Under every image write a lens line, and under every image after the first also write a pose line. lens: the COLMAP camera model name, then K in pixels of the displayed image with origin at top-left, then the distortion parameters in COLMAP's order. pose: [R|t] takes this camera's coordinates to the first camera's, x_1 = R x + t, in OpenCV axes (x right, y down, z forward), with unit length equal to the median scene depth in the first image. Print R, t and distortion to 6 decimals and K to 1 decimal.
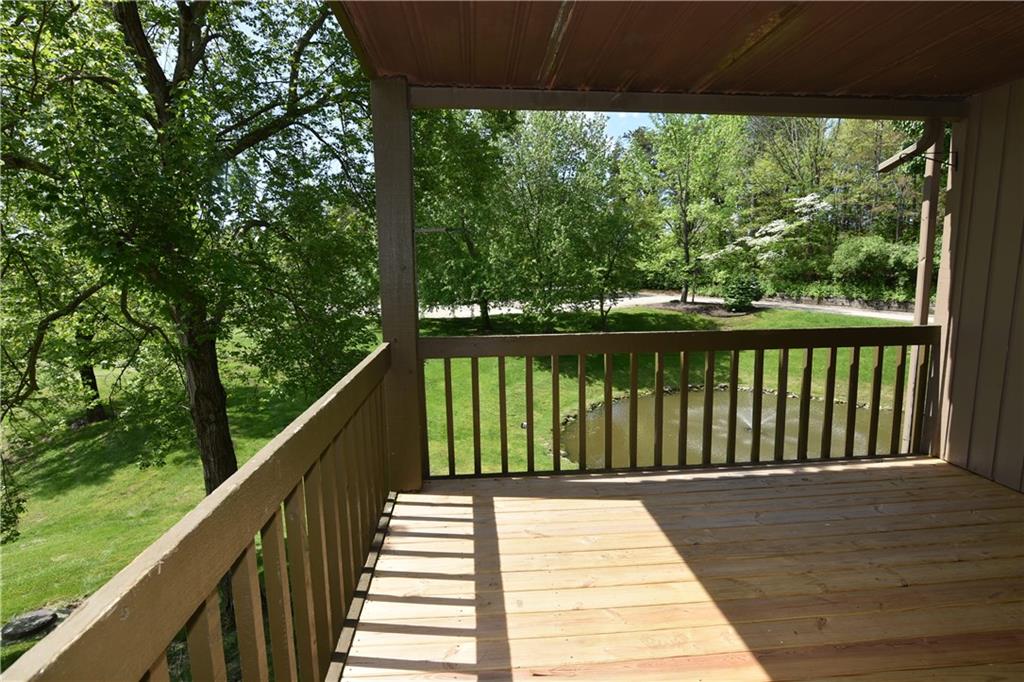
lens RADIAL K [[512.7, 0, 515.9], [0, 512.7, 334.1], [0, 0, 1]] dist [-0.025722, 0.004132]
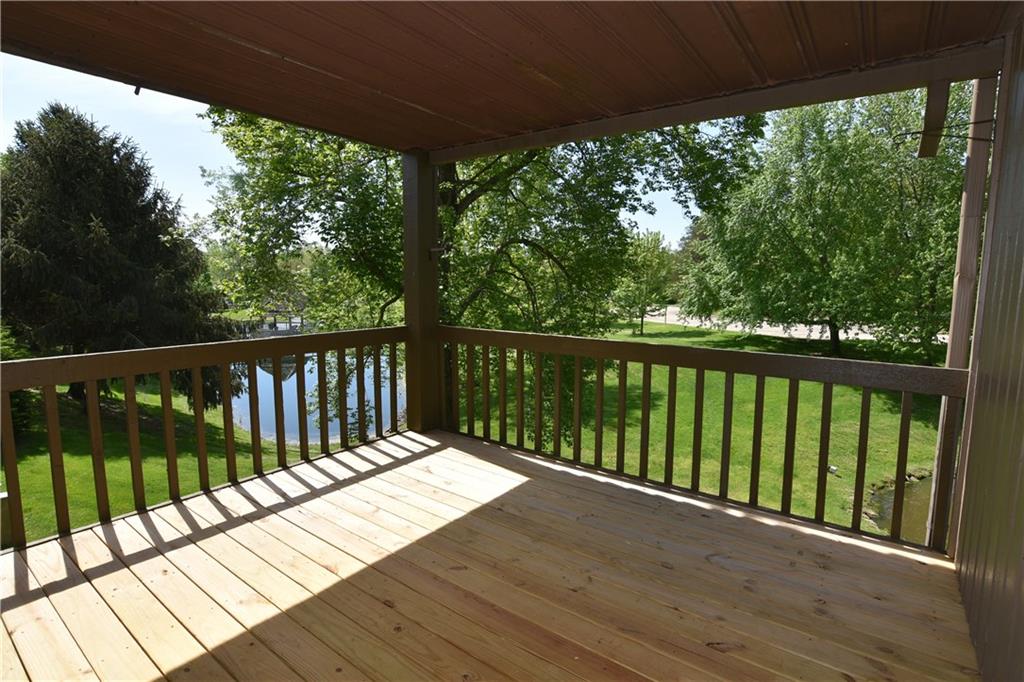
lens RADIAL K [[512.7, 0, 508.1], [0, 512.7, 337.8], [0, 0, 1]] dist [-0.025722, 0.004132]
pose [[0.750300, 0.095408, -0.654177, 0.138504], [-0.105052, 0.994165, 0.024505, -0.002355], [0.652698, 0.050336, 0.755944, 0.010454]]
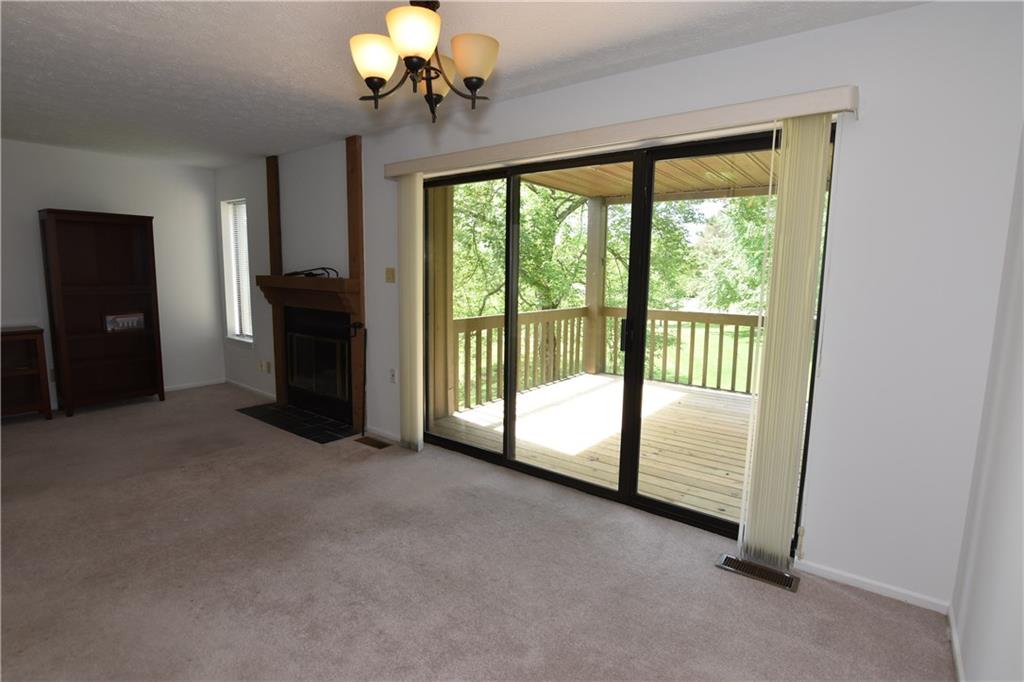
lens RADIAL K [[512.7, 0, 518.1], [0, 512.7, 339.0], [0, 0, 1]] dist [-0.025722, 0.004132]
pose [[0.753383, 0.108992, -0.648487, 0.154282], [-0.109013, 0.993224, 0.040285, 0.015191], [0.648483, 0.040343, 0.760159, -0.144104]]
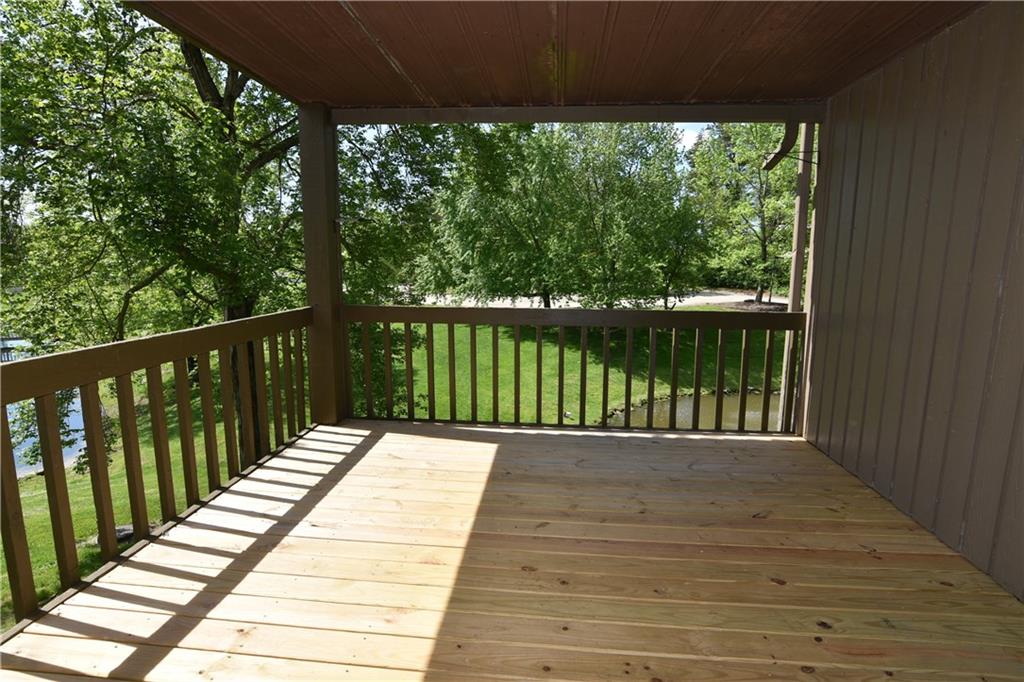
lens RADIAL K [[512.7, 0, 515.0], [0, 512.7, 335.8], [0, 0, 1]] dist [-0.025722, 0.004132]
pose [[0.985975, 0.044721, -0.160792, 0.069218], [-0.042480, 0.998947, 0.017354, 0.006665], [0.161399, -0.010280, 0.986836, -0.028858]]
